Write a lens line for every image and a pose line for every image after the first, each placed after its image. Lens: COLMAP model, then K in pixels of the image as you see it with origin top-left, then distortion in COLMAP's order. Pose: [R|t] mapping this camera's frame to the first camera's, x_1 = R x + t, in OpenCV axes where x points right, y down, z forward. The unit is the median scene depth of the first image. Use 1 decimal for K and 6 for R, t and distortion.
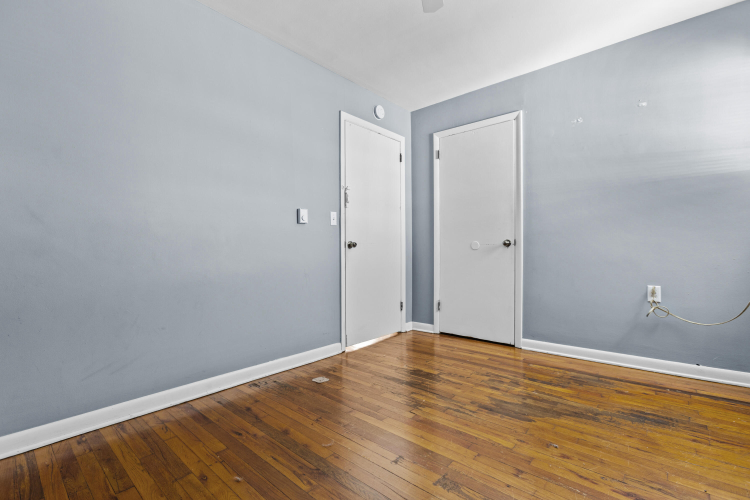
lens RADIAL K [[335.0, 0, 375.0], [0, 335.0, 250.0], [0, 0, 1]] dist [-0.000438, 0.000326]
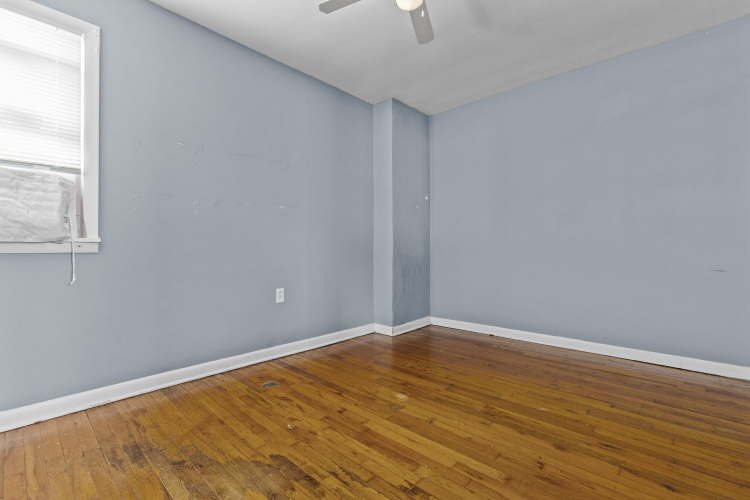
lens RADIAL K [[335.0, 0, 375.0], [0, 335.0, 250.0], [0, 0, 1]] dist [-0.000438, 0.000326]
pose [[-0.999595, 0.008879, 0.027029, 0.122936], [0.008959, 0.999956, 0.002818, 0.001847], [-0.027003, 0.003059, -0.999631, 1.160531]]
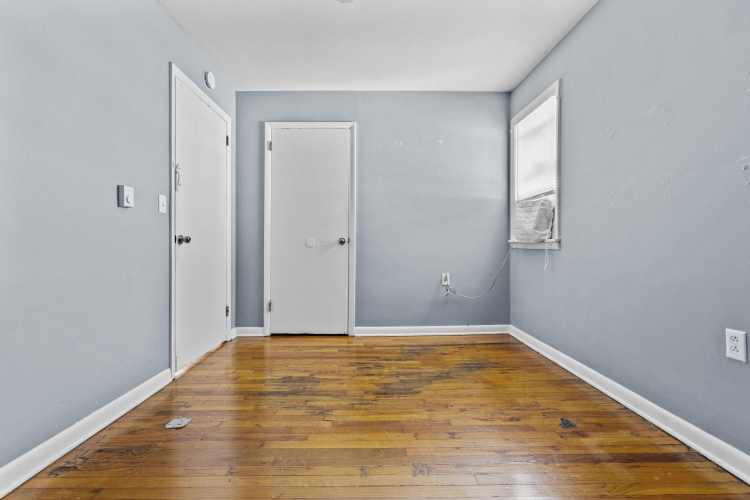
lens RADIAL K [[328.9, 0, 367.6], [0, 328.9, 249.7], [0, 0, 1]] dist [-0.036363, 0.024840]
pose [[0.752203, 0.001179, 0.658931, -0.273573], [-0.005393, 0.999976, 0.004368, 0.002645], [-0.658910, -0.006839, 0.752191, 0.164721]]
